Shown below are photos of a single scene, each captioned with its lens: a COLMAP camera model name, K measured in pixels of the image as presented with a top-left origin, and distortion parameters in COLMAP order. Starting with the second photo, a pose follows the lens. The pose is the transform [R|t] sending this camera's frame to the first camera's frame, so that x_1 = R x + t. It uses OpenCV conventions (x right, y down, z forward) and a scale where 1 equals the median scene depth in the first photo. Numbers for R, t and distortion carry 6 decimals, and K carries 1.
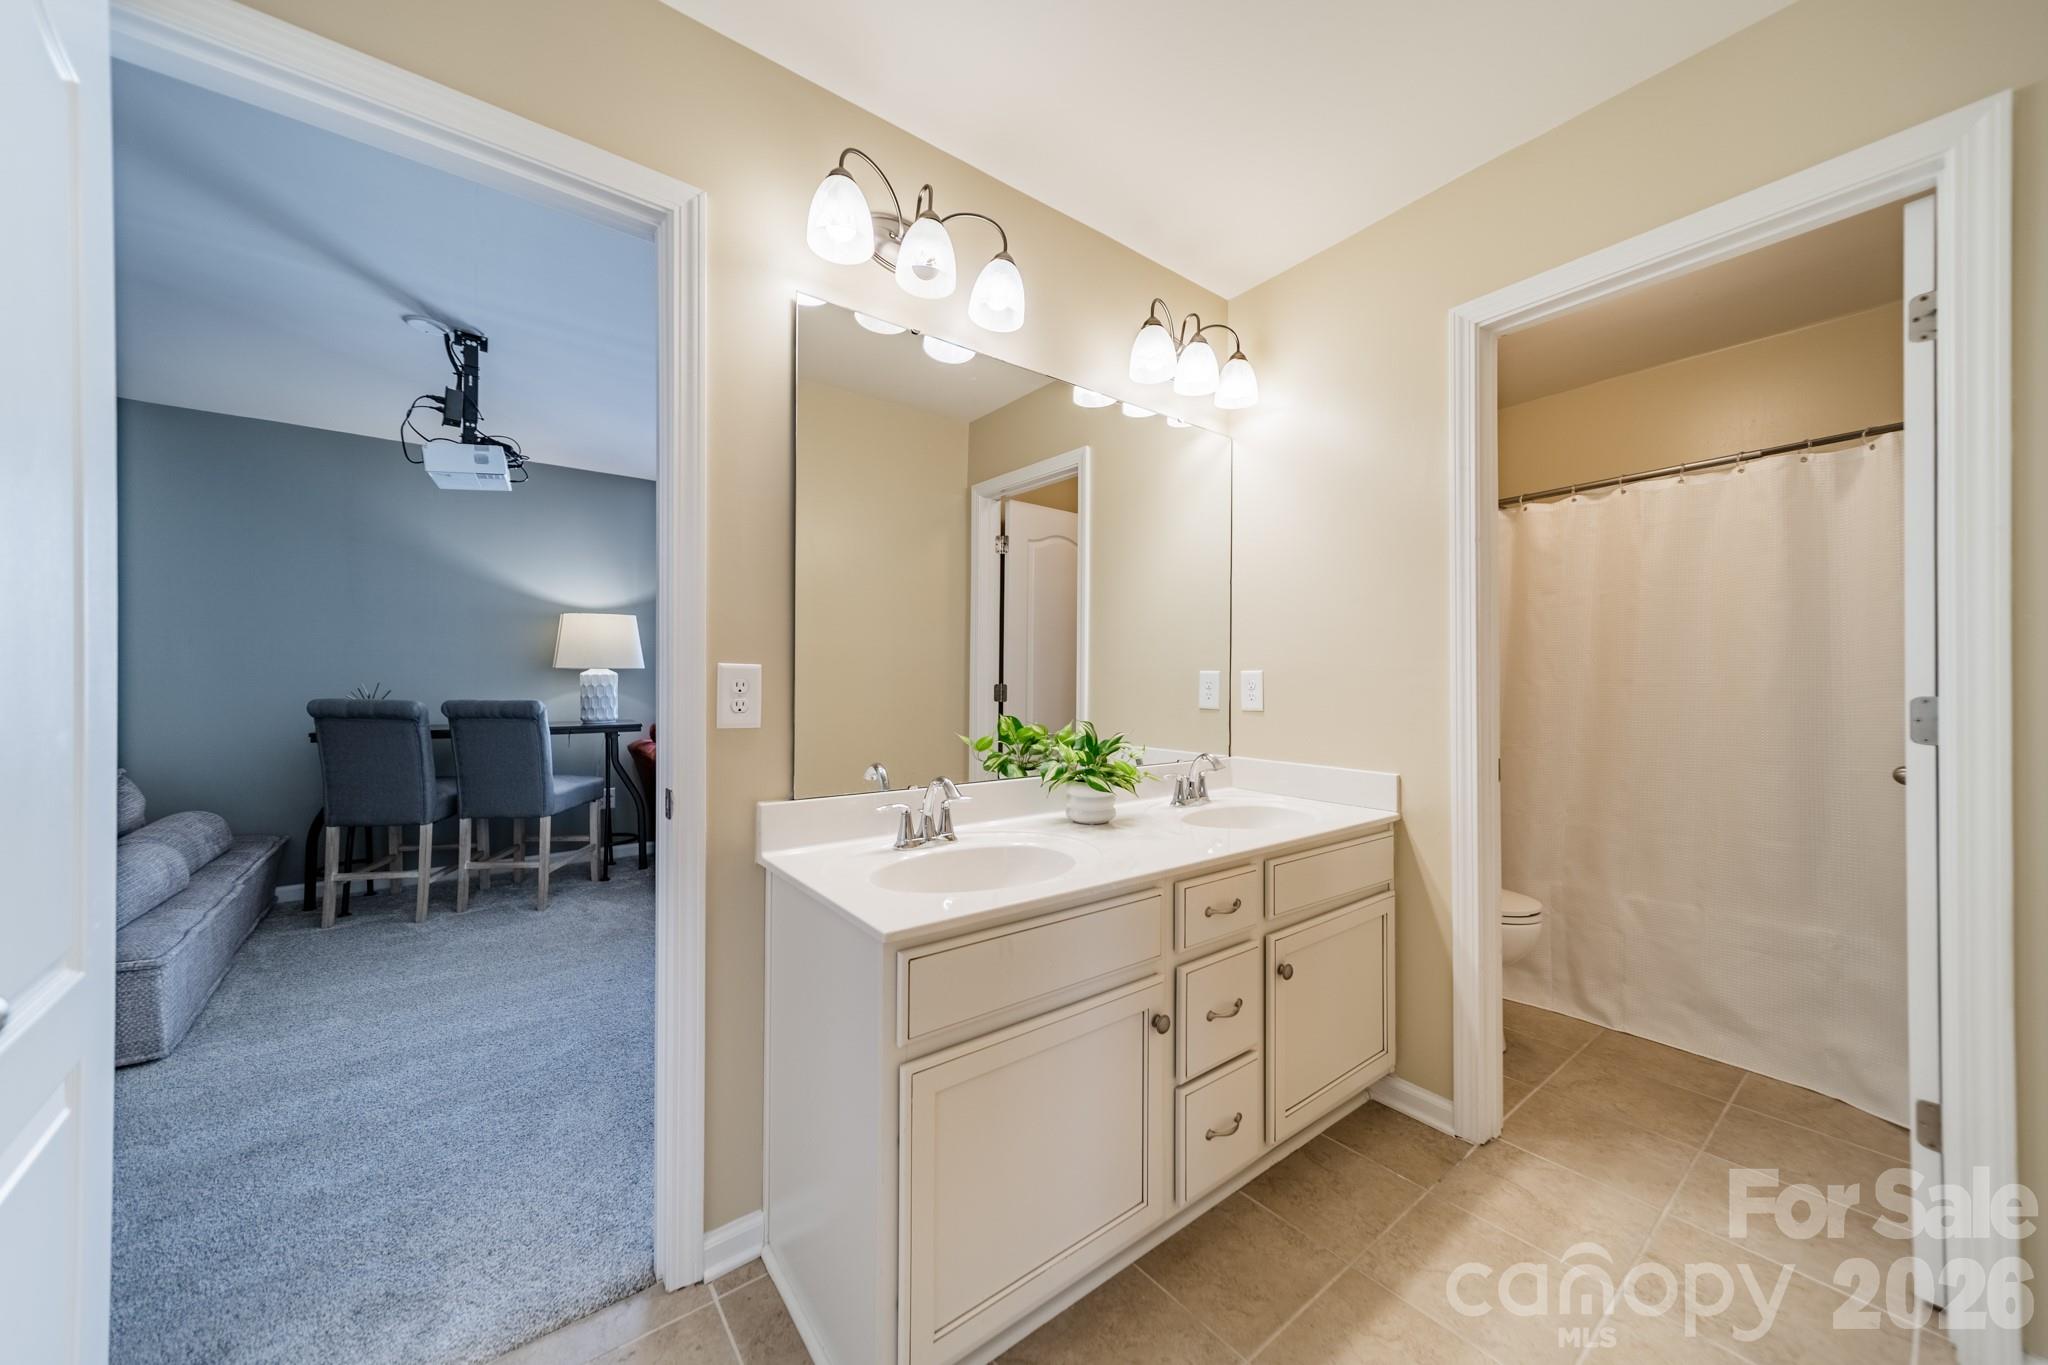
lens RADIAL K [[722.7, 0, 1018.2], [0, 722.7, 691.6], [0, 0, 1]] dist [0.007327, -0.000288]
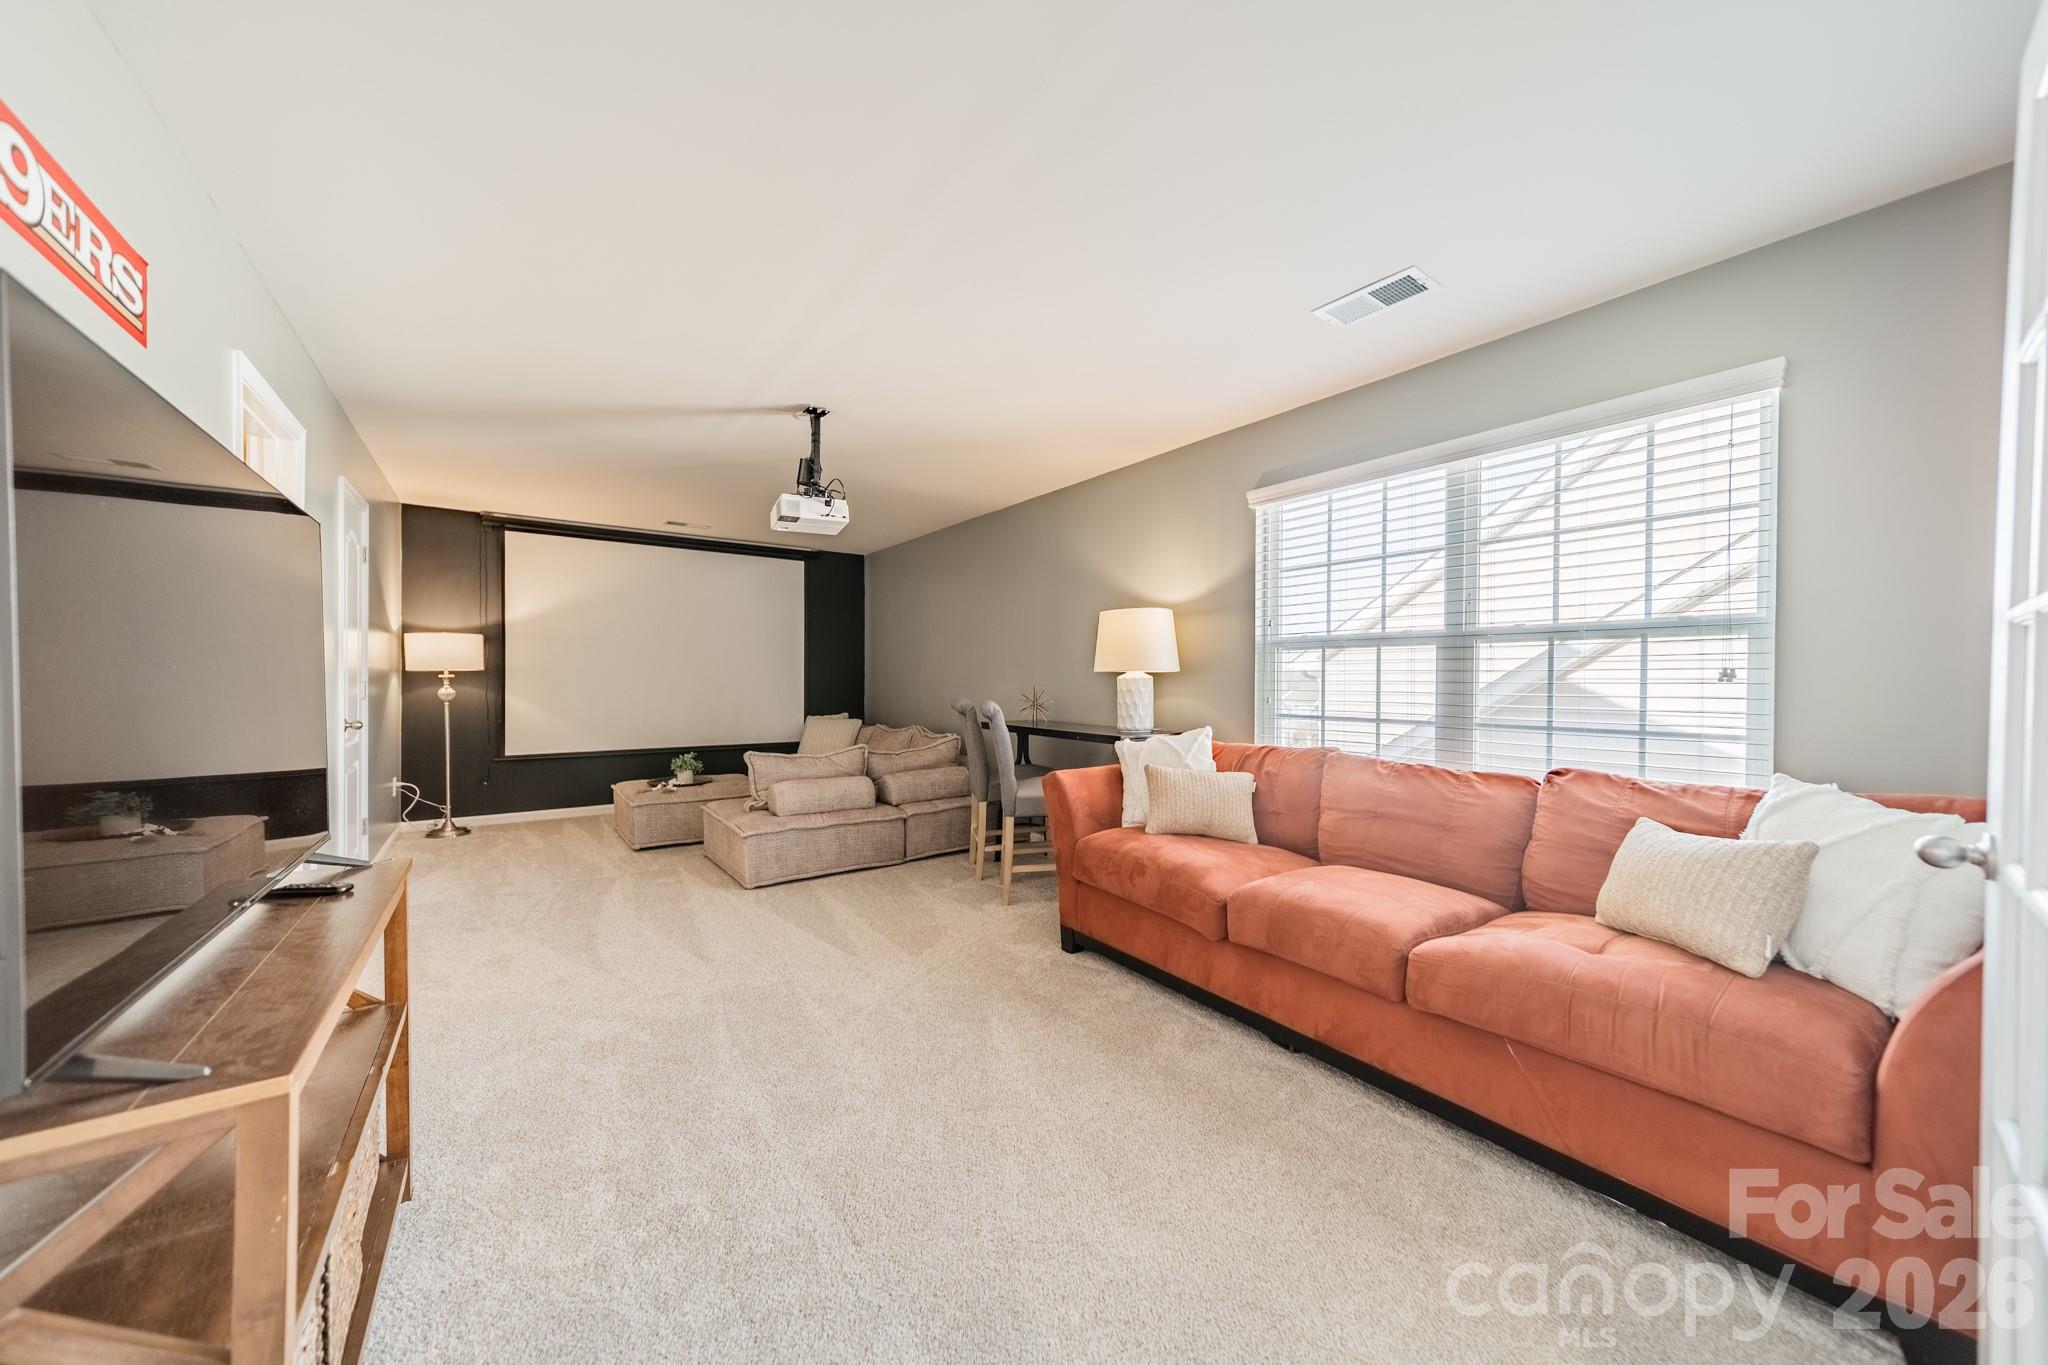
lens RADIAL K [[722.7, 0, 1033.7], [0, 722.7, 687.9], [0, 0, 1]] dist [0.007327, -0.000288]
pose [[-0.010795, 0.009045, -0.999901, 0.385668], [-0.015007, 0.999845, 0.009206, -0.021114], [0.999829, 0.015105, -0.010658, 1.066144]]
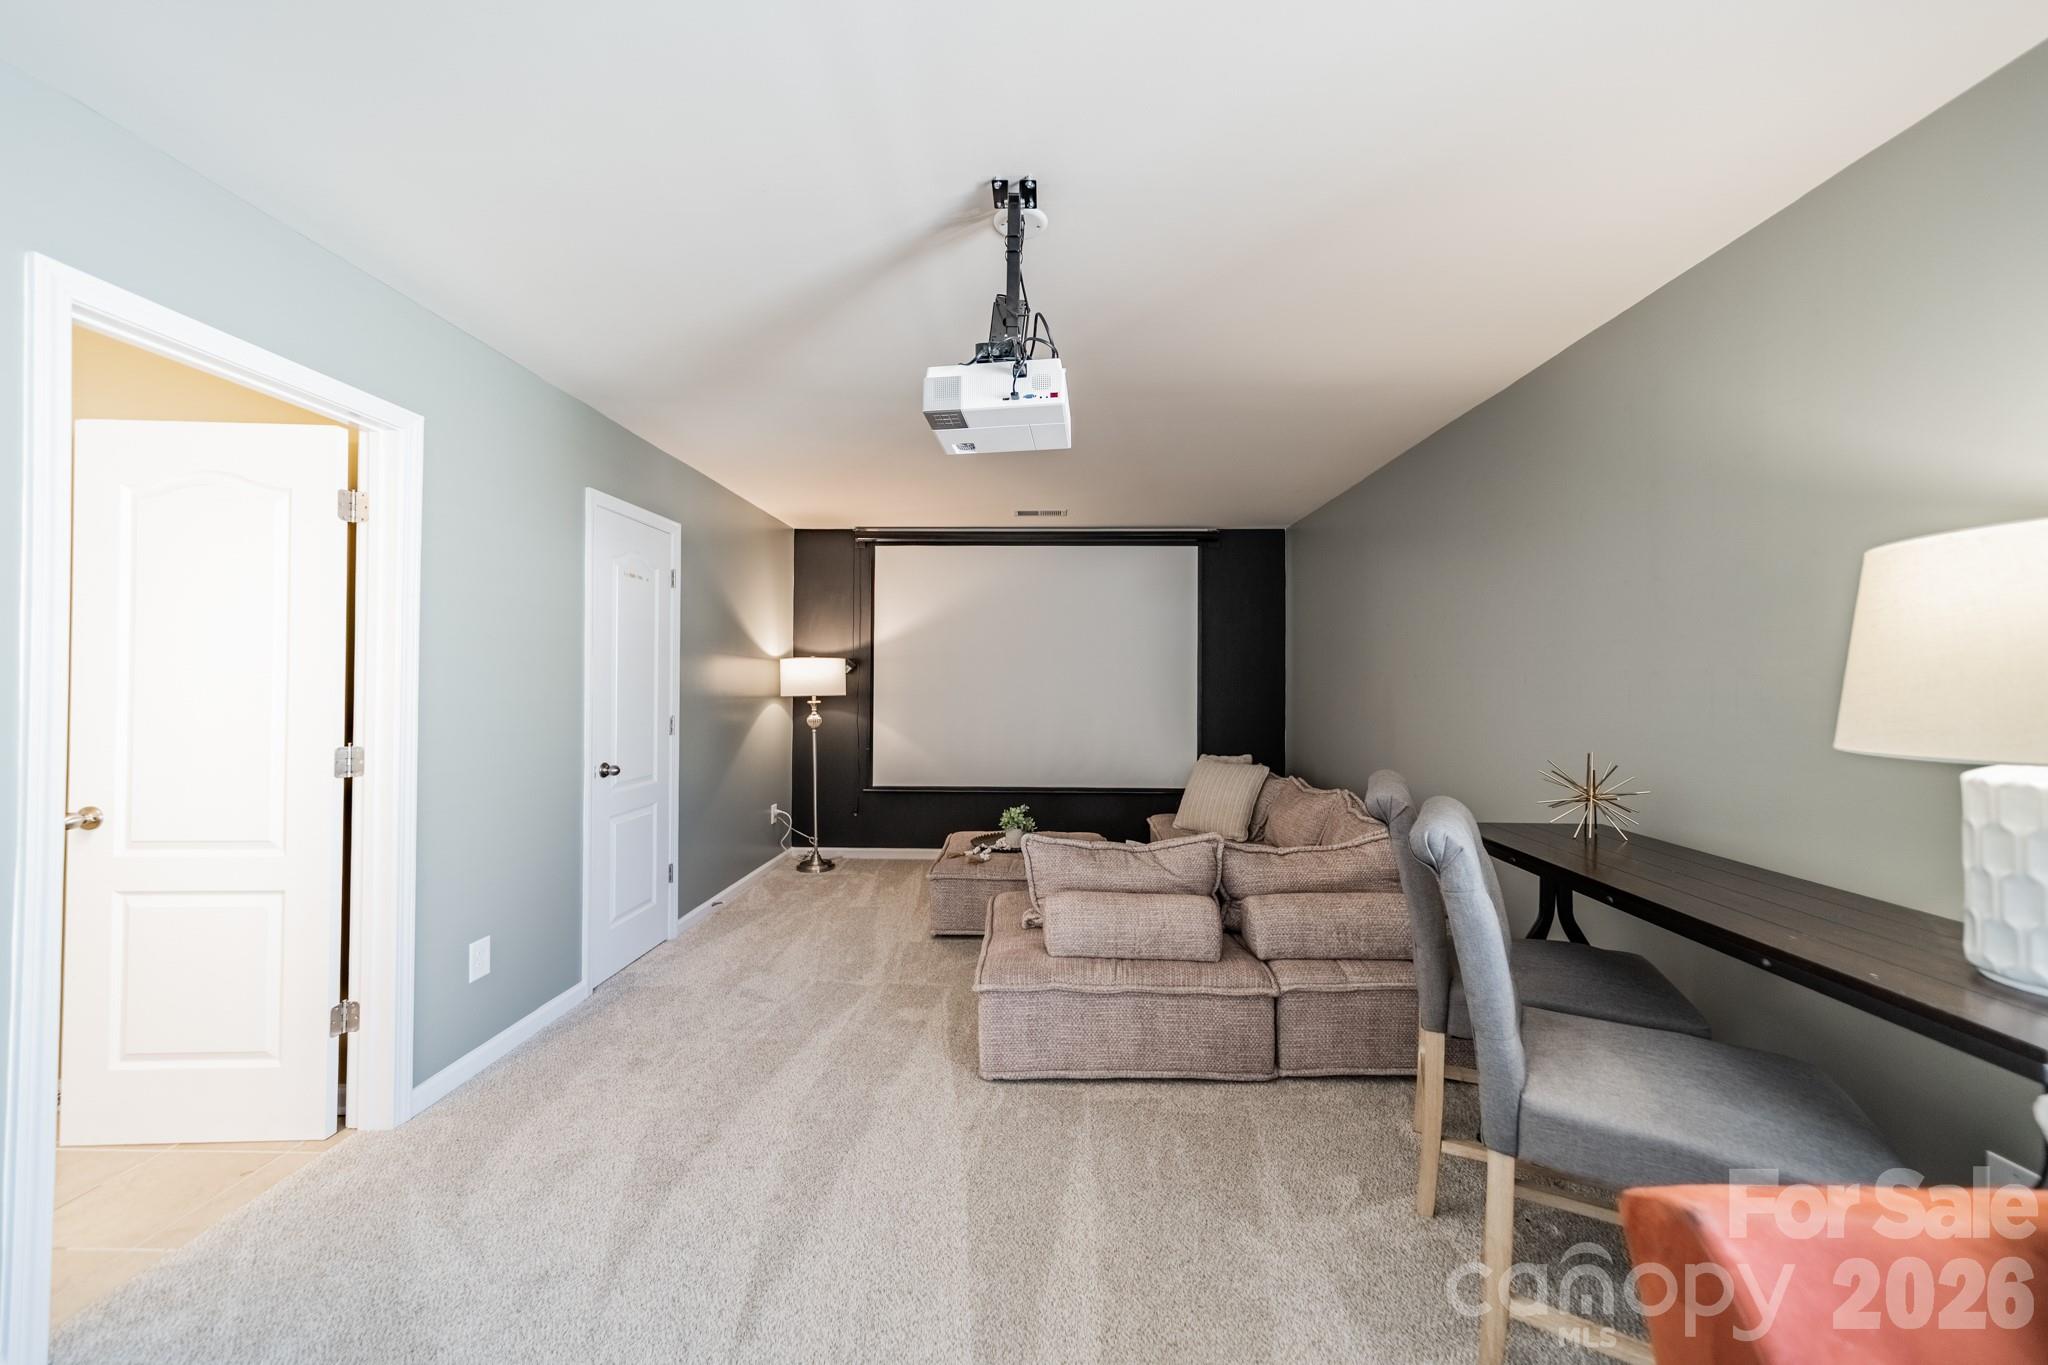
lens RADIAL K [[722.7, 0, 1034.0], [0, 722.7, 680.5], [0, 0, 1]] dist [0.007327, -0.000288]
pose [[-0.616336, -0.007971, -0.787443, -0.218597], [-0.015817, 0.999872, 0.002259, -0.063926], [0.787325, 0.013847, -0.616383, 1.061115]]
